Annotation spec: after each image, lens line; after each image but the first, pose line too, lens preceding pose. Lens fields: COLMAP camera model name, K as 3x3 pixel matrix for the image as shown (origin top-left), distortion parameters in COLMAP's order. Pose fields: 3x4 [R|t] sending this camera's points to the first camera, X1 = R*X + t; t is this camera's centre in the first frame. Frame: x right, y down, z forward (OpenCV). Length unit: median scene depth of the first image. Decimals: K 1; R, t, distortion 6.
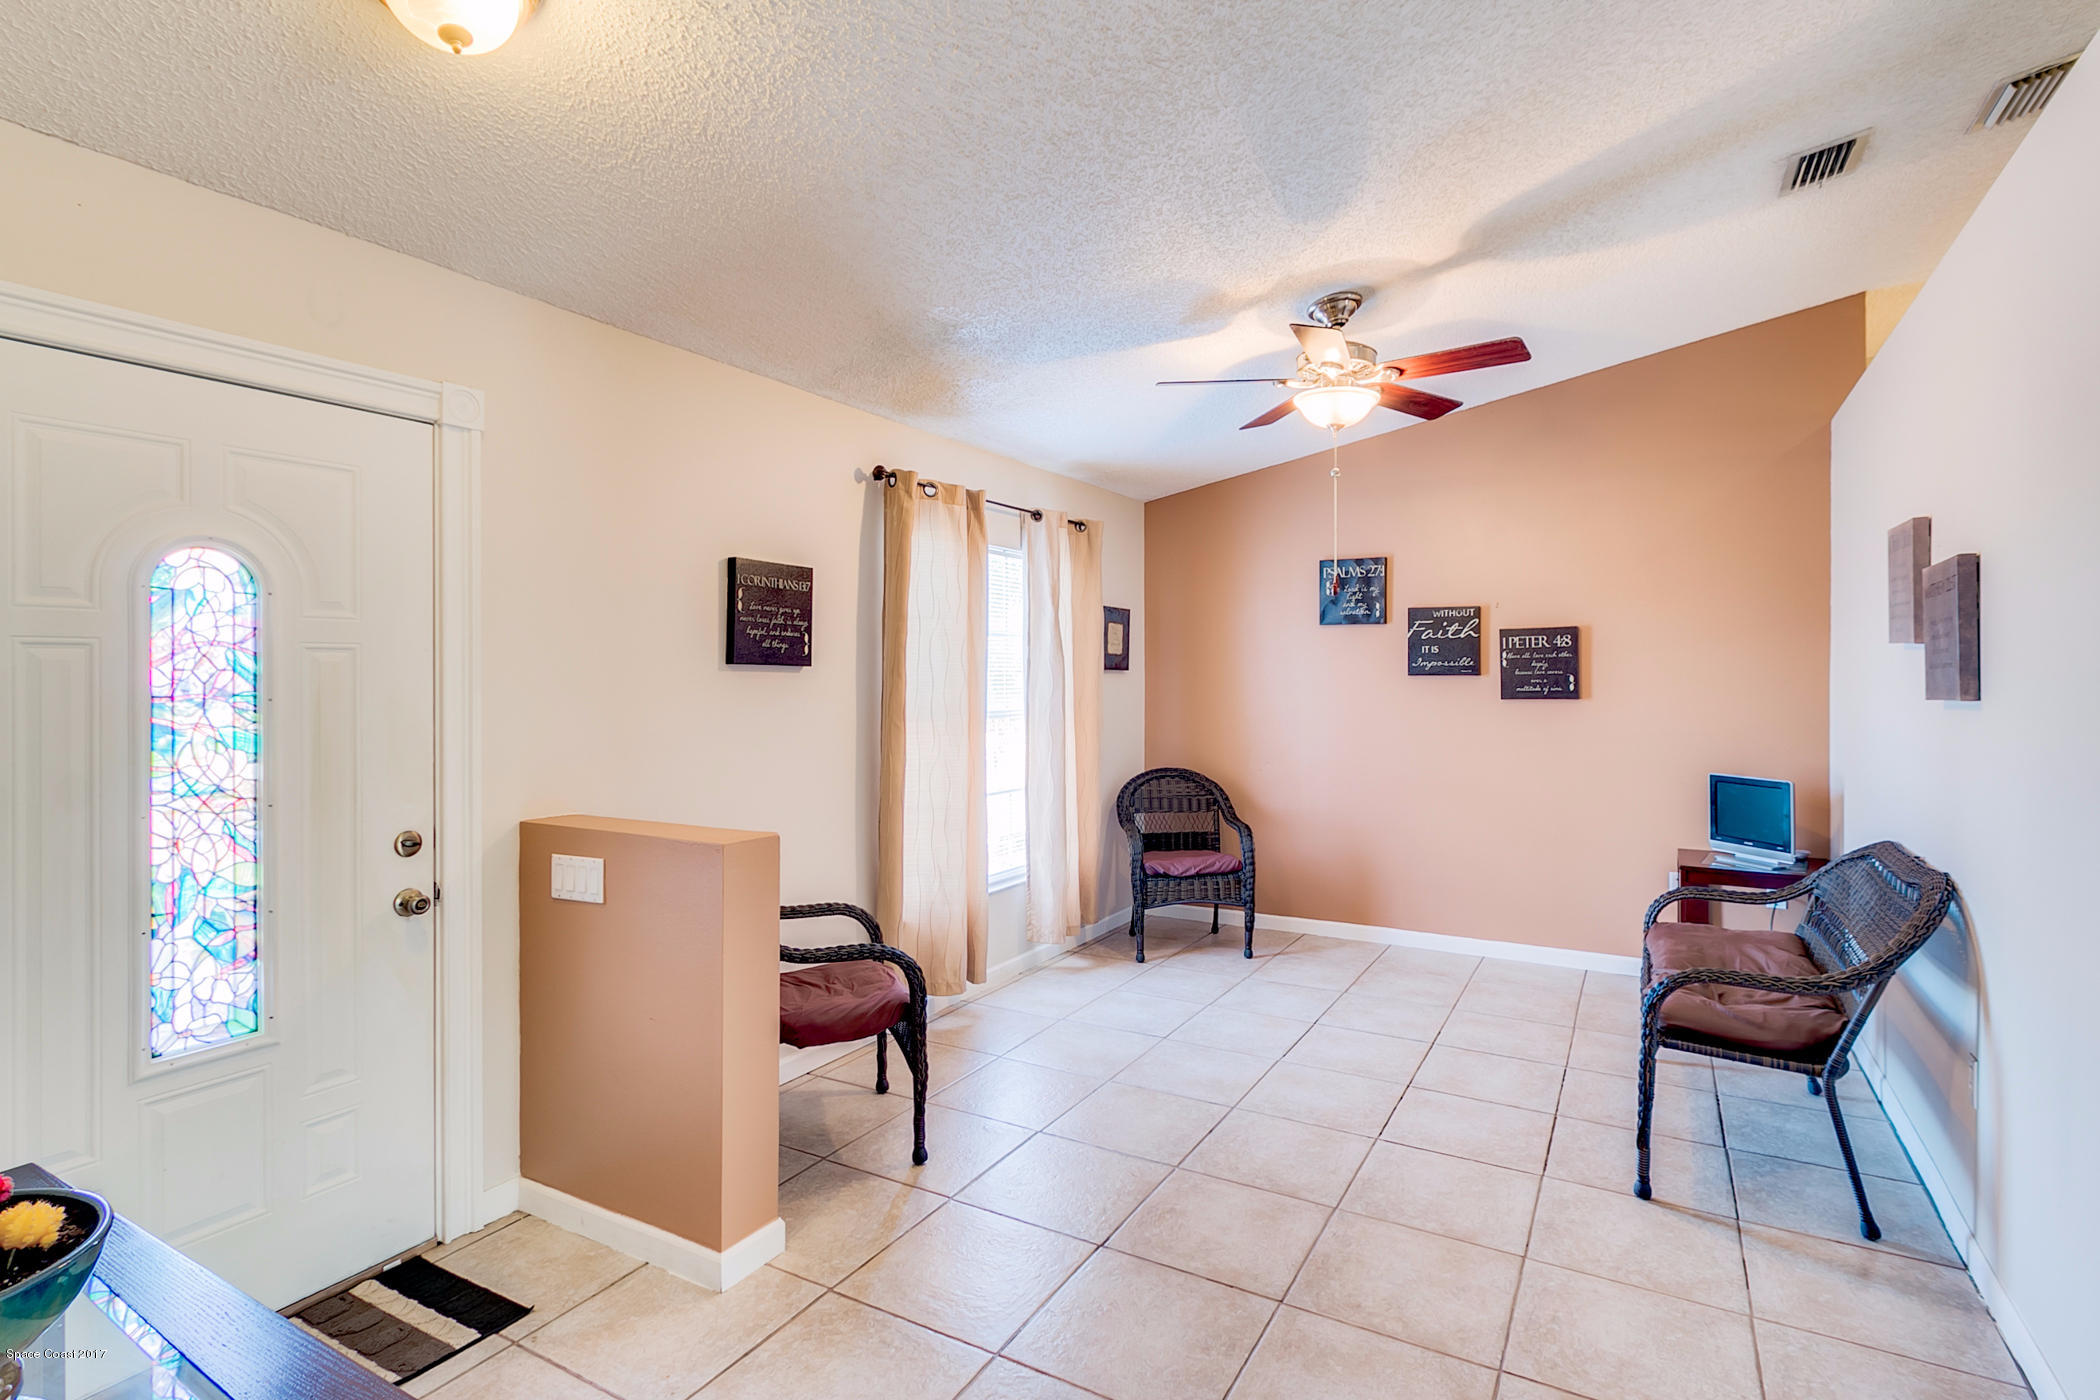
lens RADIAL K [[983.1, 0, 1041.5], [0, 983.1, 679.6], [0, 0, 1]] dist [-0.001312, -0.000732]
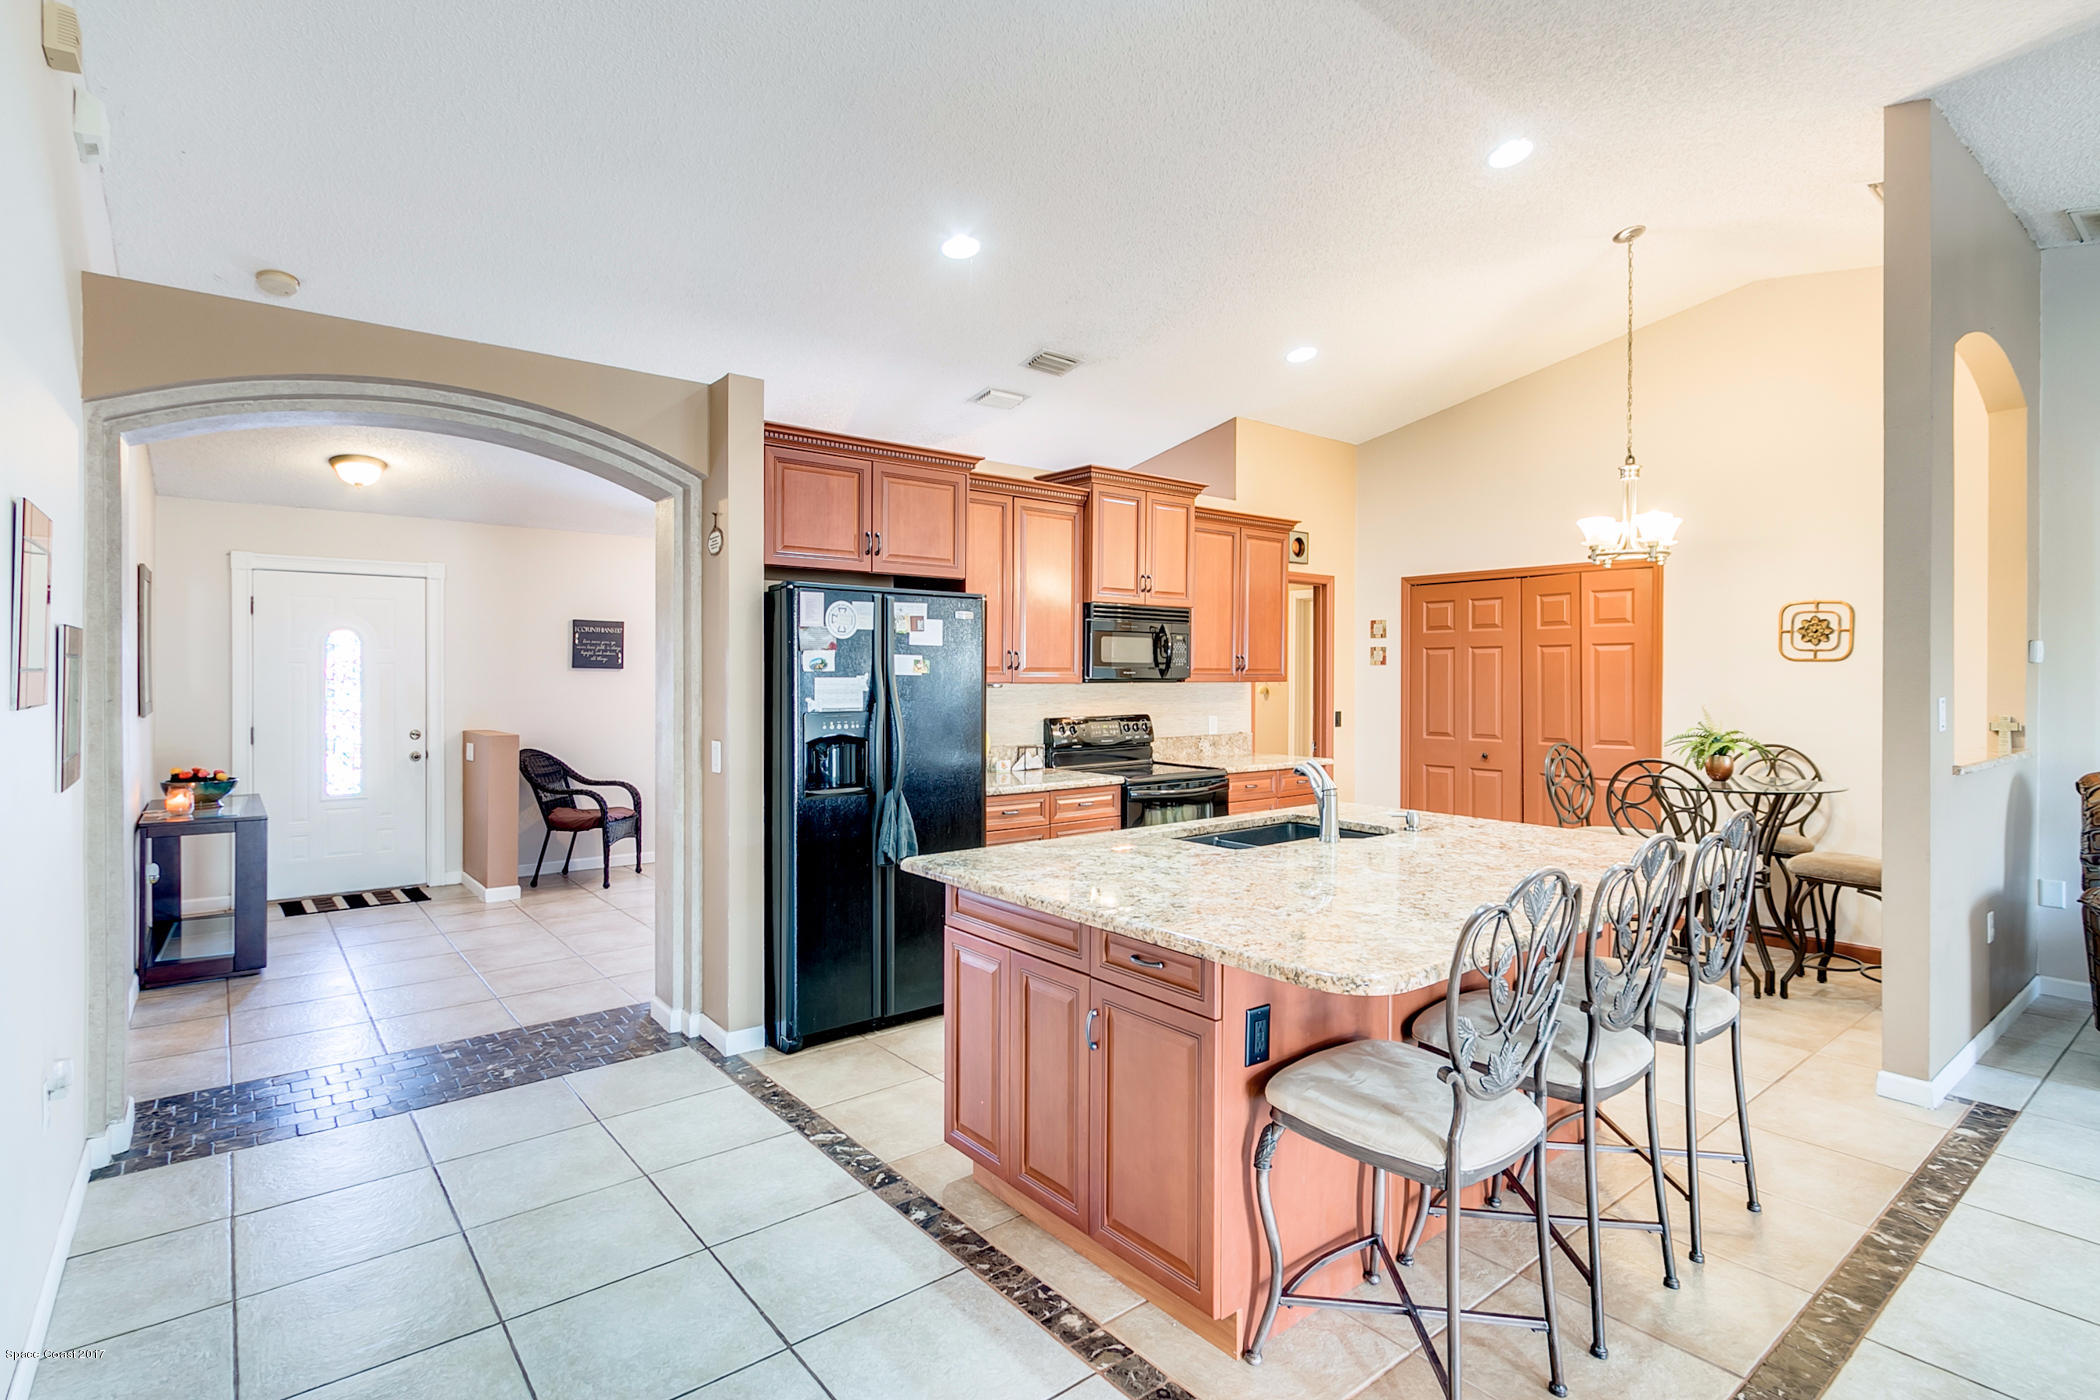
lens RADIAL K [[1016.5, 0, 1012.8], [0, 1016.5, 677.3], [0, 0, 1]] dist [0.001618, 0.000212]
pose [[0.920118, 0.007414, -0.391572, 1.977232], [-0.007363, 0.999972, 0.001632, -0.007960], [0.391573, 0.001381, 0.920146, -0.941503]]
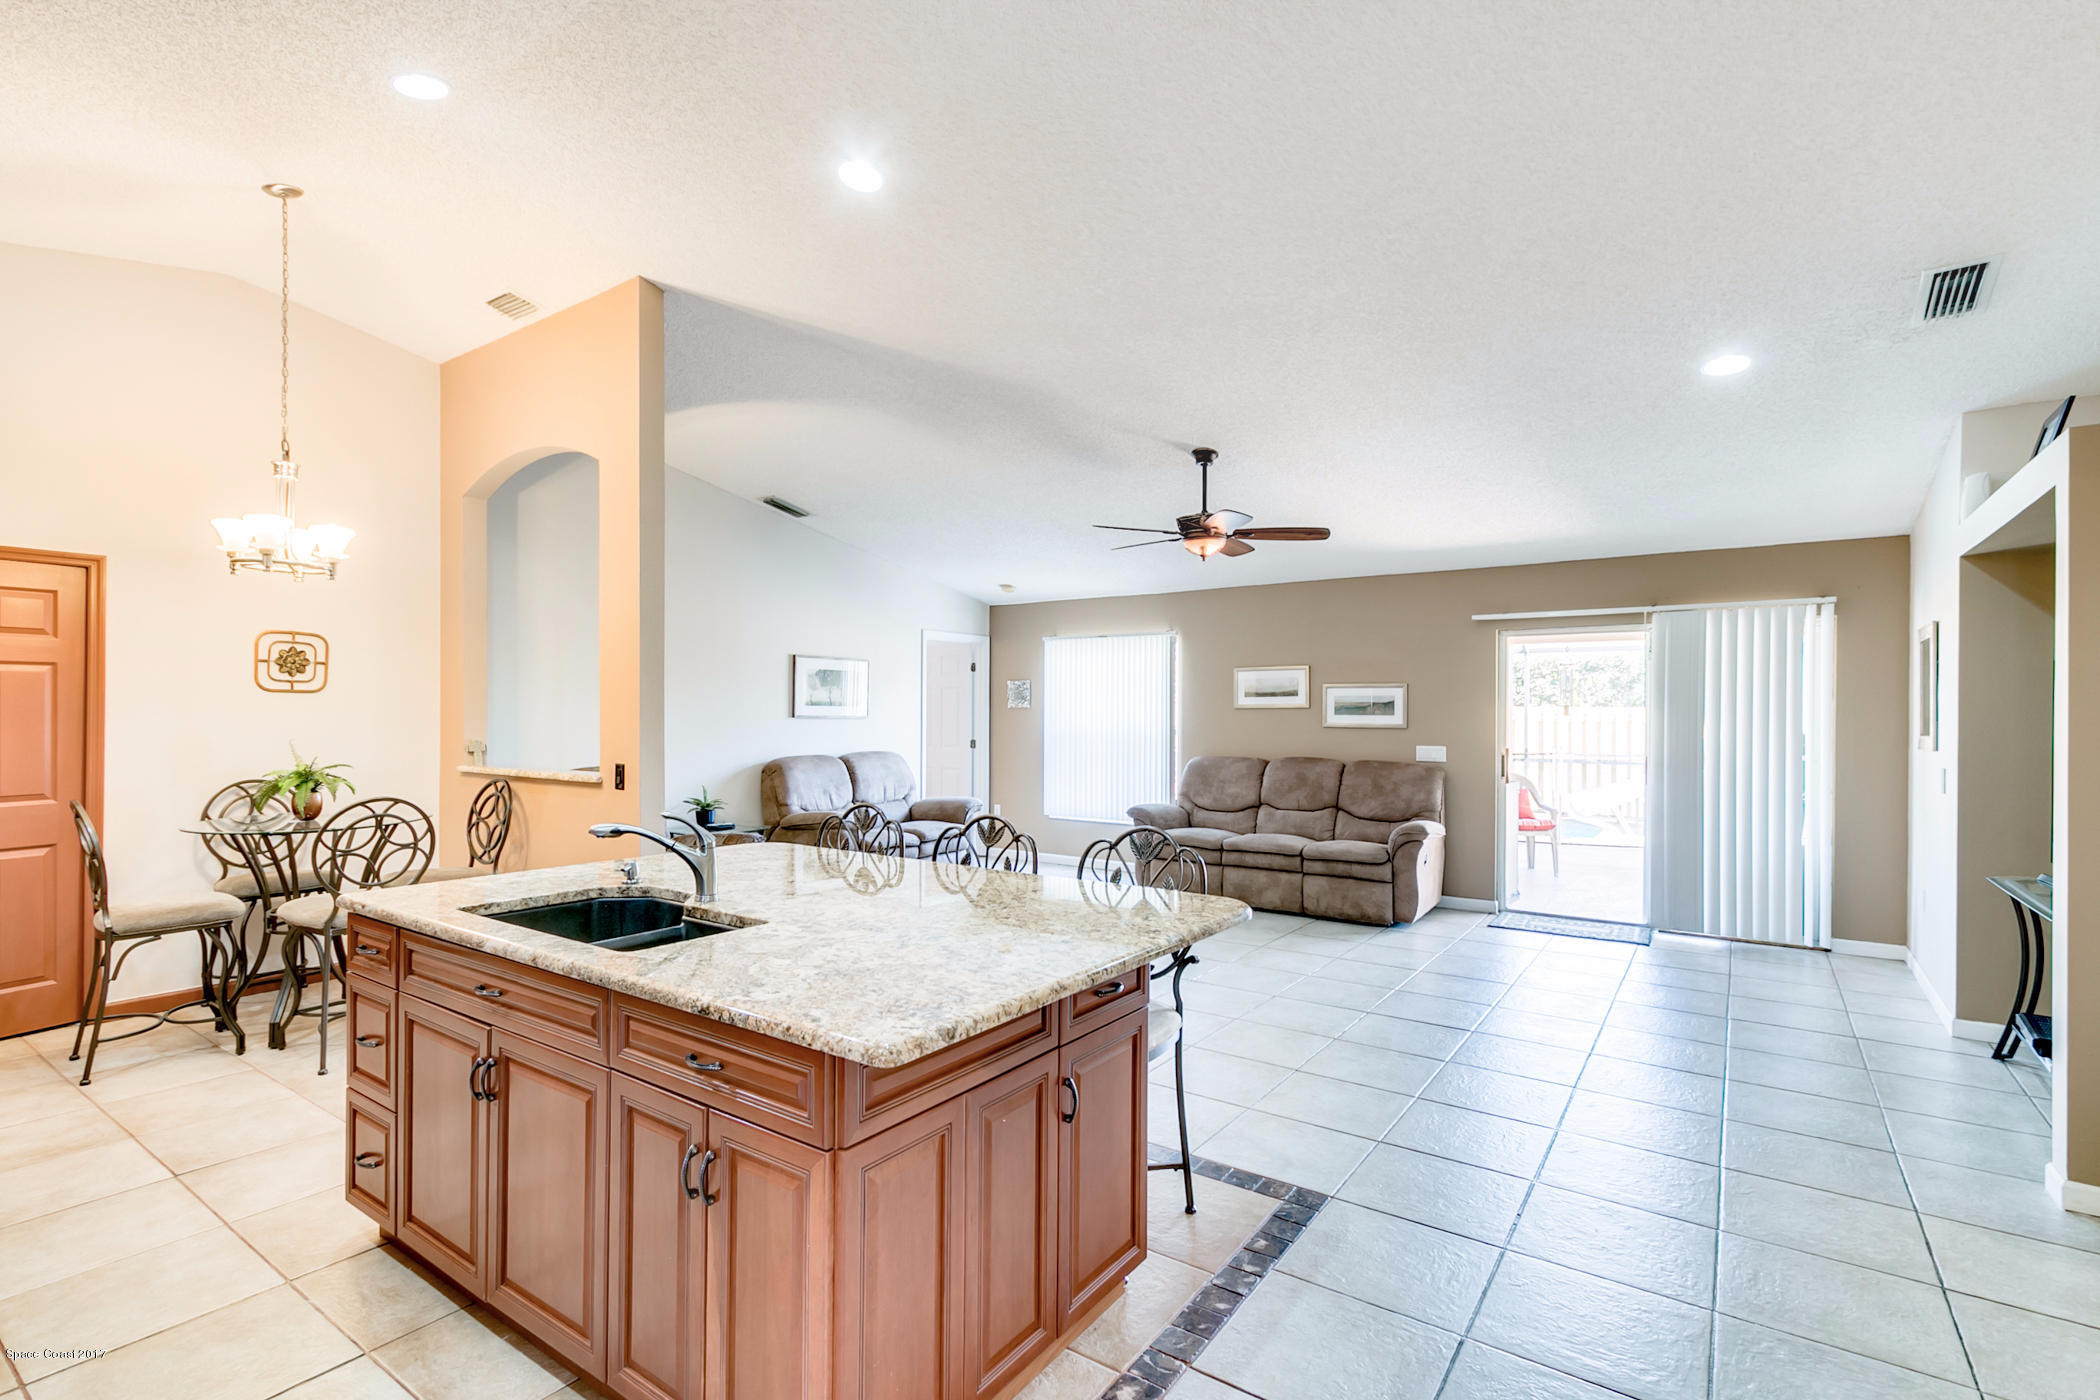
lens RADIAL K [[967.6, 0, 1043.9], [0, 967.6, 715.4], [0, 0, 1]] dist [-0.000850, -0.000153]
pose [[0.110398, 0.002019, 0.993885, 0.823929], [-0.002642, 0.999995, -0.001737, -0.002917], [-0.993884, -0.002434, 0.110403, -0.078994]]
